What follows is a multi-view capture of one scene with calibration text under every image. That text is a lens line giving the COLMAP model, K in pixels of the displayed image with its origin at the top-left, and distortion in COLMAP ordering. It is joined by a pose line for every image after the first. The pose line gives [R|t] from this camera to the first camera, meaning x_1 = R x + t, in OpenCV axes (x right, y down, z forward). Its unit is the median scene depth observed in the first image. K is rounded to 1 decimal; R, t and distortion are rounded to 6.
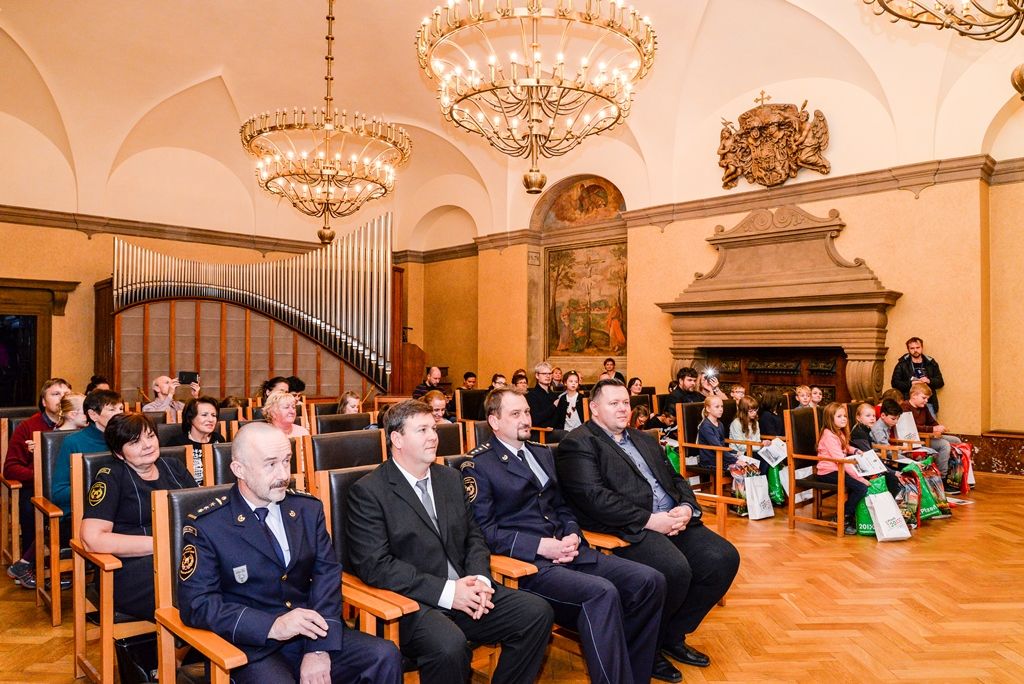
lens RADIAL K [[739.3, 0, 510.7], [0, 739.3, 345.3], [0, 0, 1]] dist [-0.001386, -0.000397]
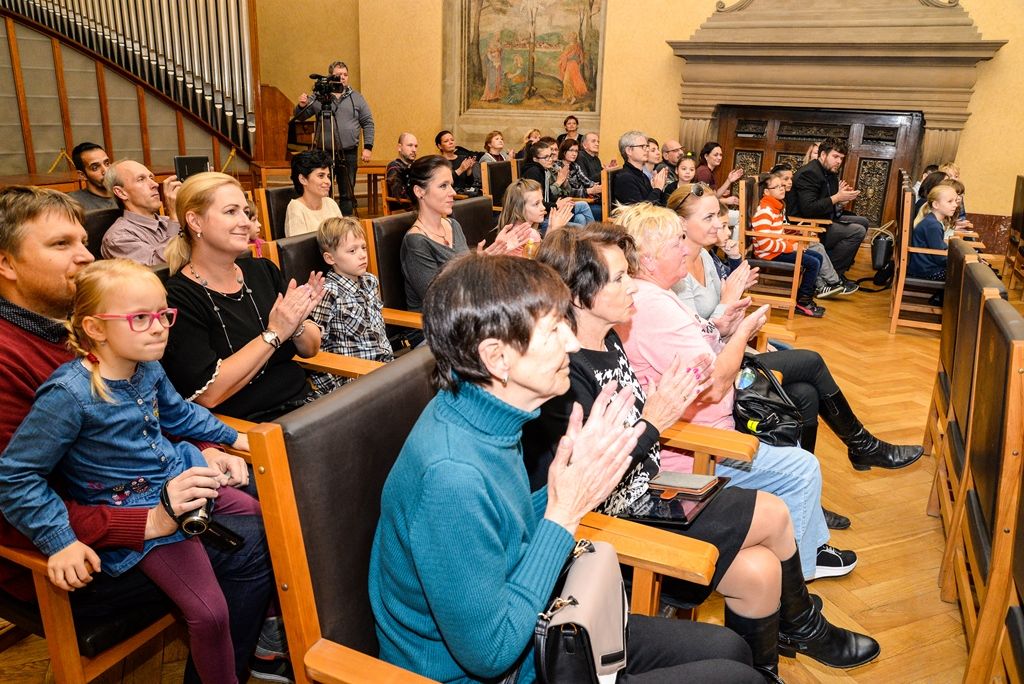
lens RADIAL K [[765.1, 0, 513.1], [0, 765.1, 339.8], [0, 0, 1]] dist [-0.038109, 0.023634]
pose [[0.935141, -0.083761, 0.344231, -0.206472], [-0.027903, 0.951217, 0.307257, -0.001207], [-0.353174, -0.296934, 0.887186, 0.240851]]
